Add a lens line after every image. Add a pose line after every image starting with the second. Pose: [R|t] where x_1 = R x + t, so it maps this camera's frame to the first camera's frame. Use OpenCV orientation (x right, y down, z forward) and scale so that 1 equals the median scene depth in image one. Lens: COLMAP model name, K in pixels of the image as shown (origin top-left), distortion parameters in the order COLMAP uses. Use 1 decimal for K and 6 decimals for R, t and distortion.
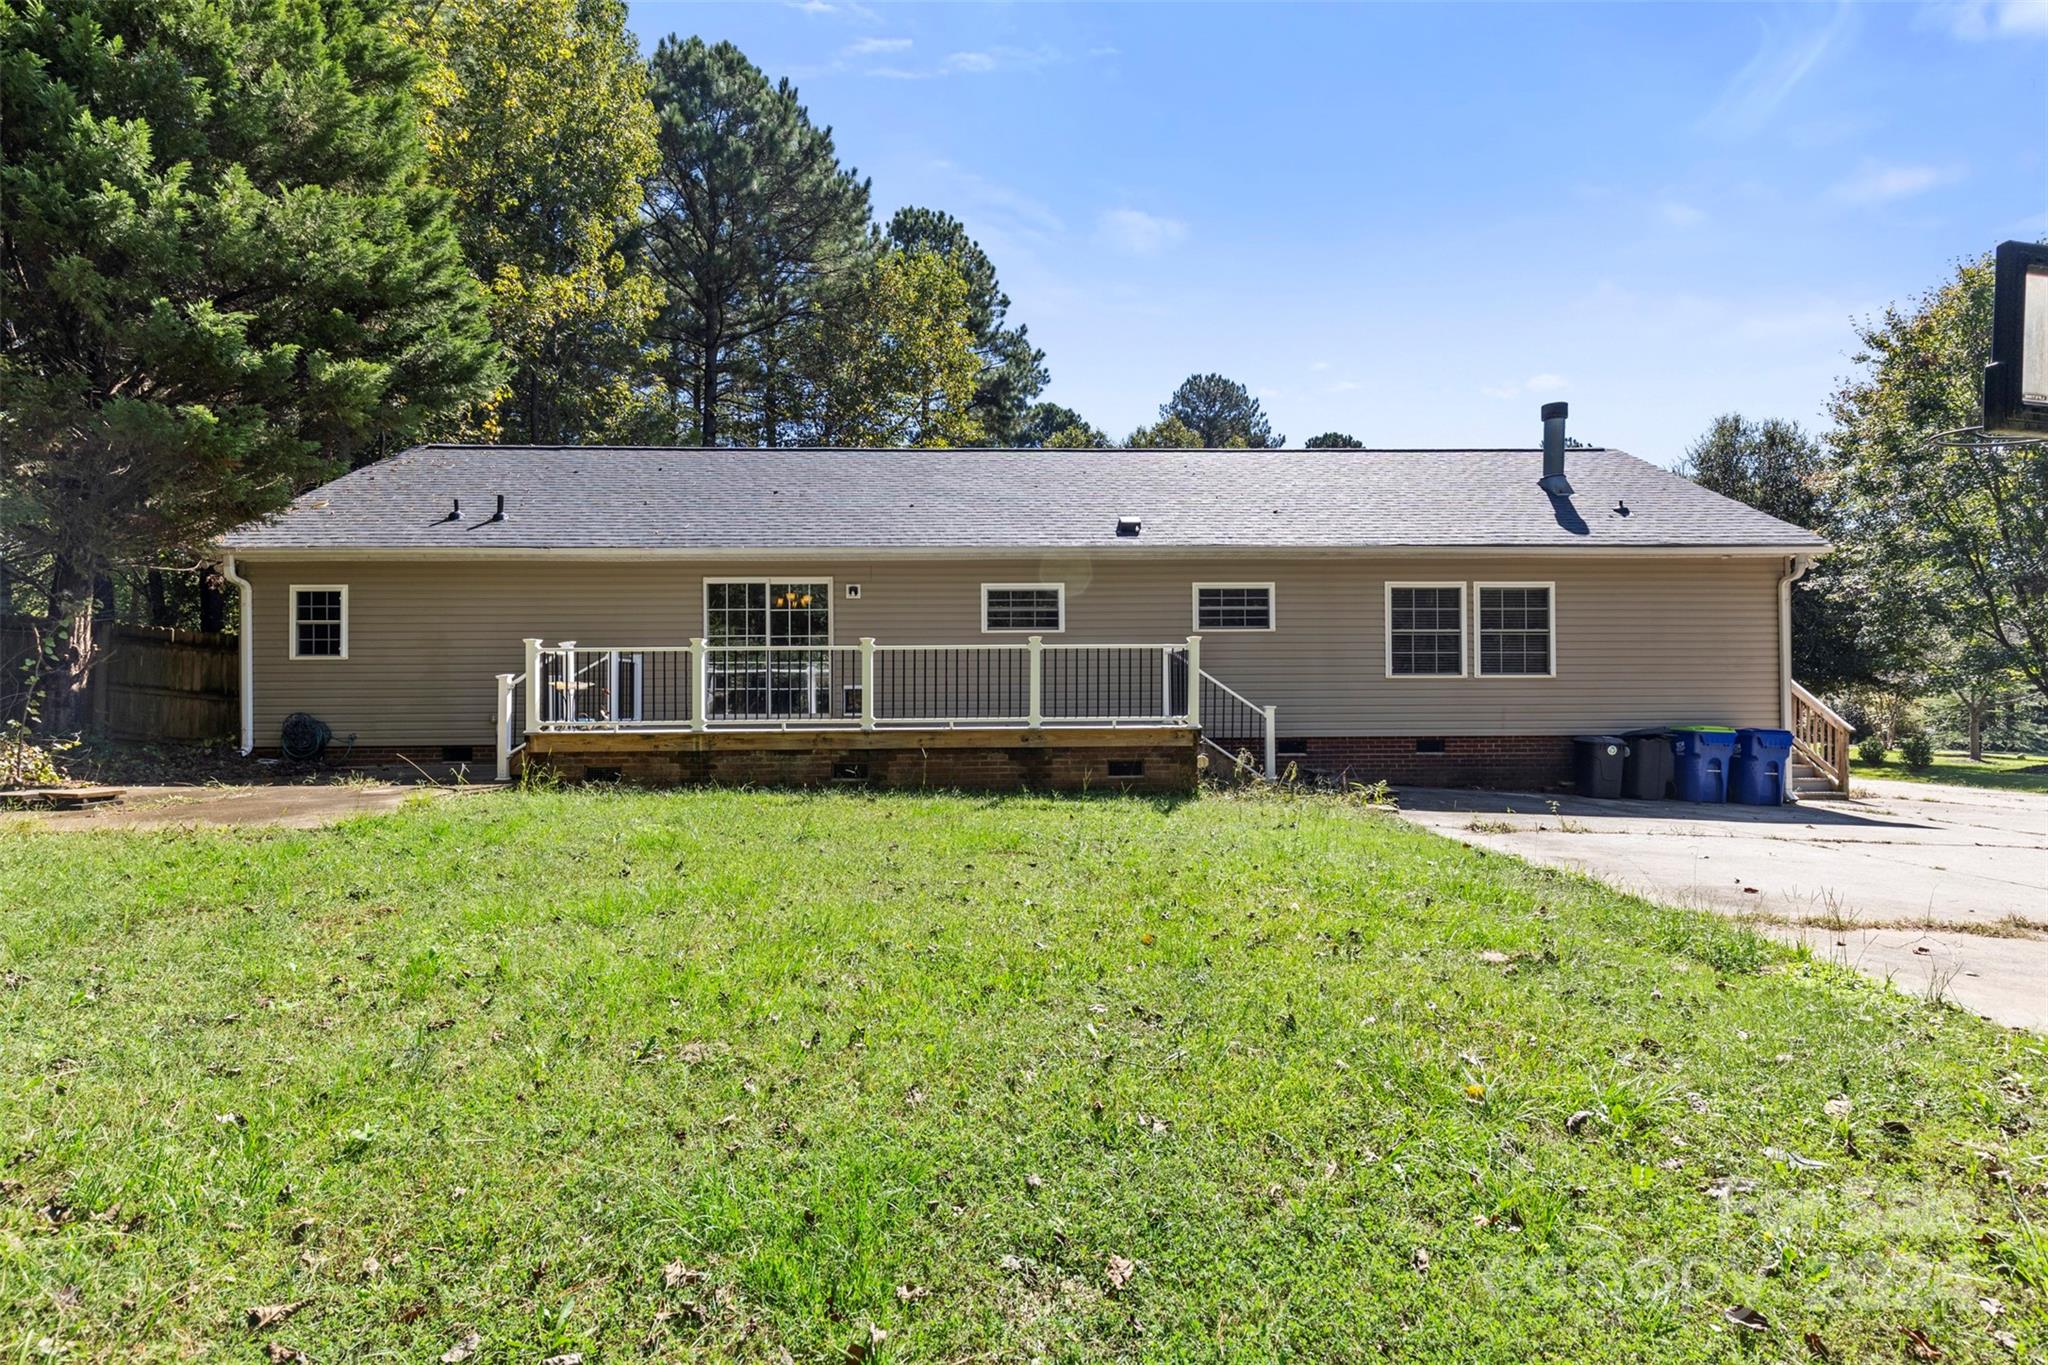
lens RADIAL K [[919.2, 0, 1025.9], [0, 919.2, 690.5], [0, 0, 1]] dist [0.004999, 0.000129]
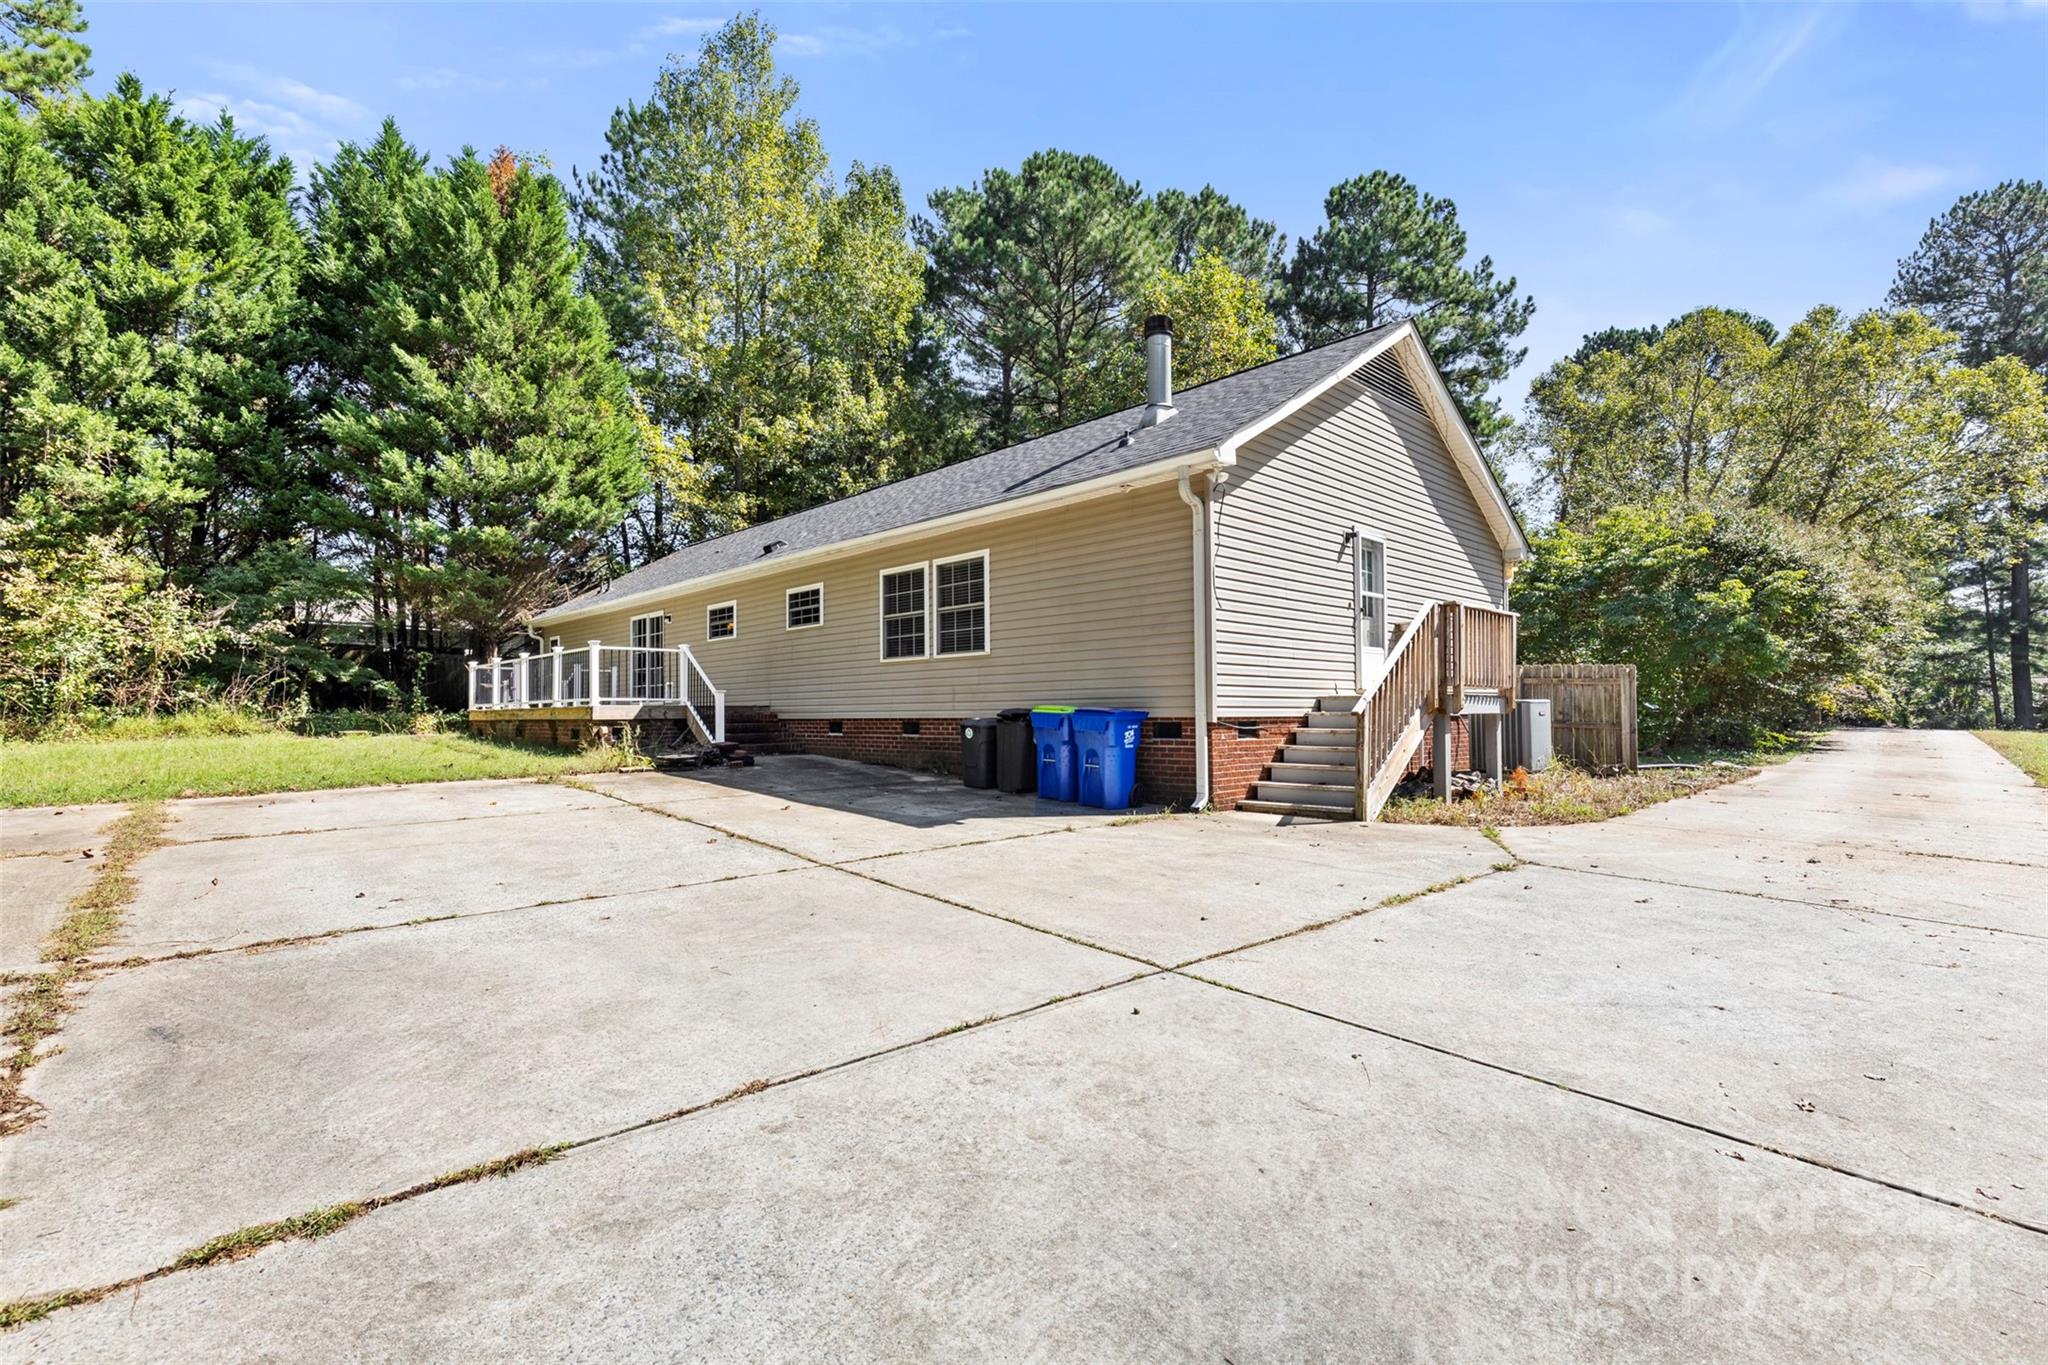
lens RADIAL K [[919.2, 0, 1025.9], [0, 919.2, 690.5], [0, 0, 1]] dist [0.004999, 0.000129]
pose [[0.668607, -0.017546, -0.743409, 1.272691], [0.011283, 0.999846, -0.013452, 0.033922], [0.743530, 0.000606, 0.668702, 0.424746]]
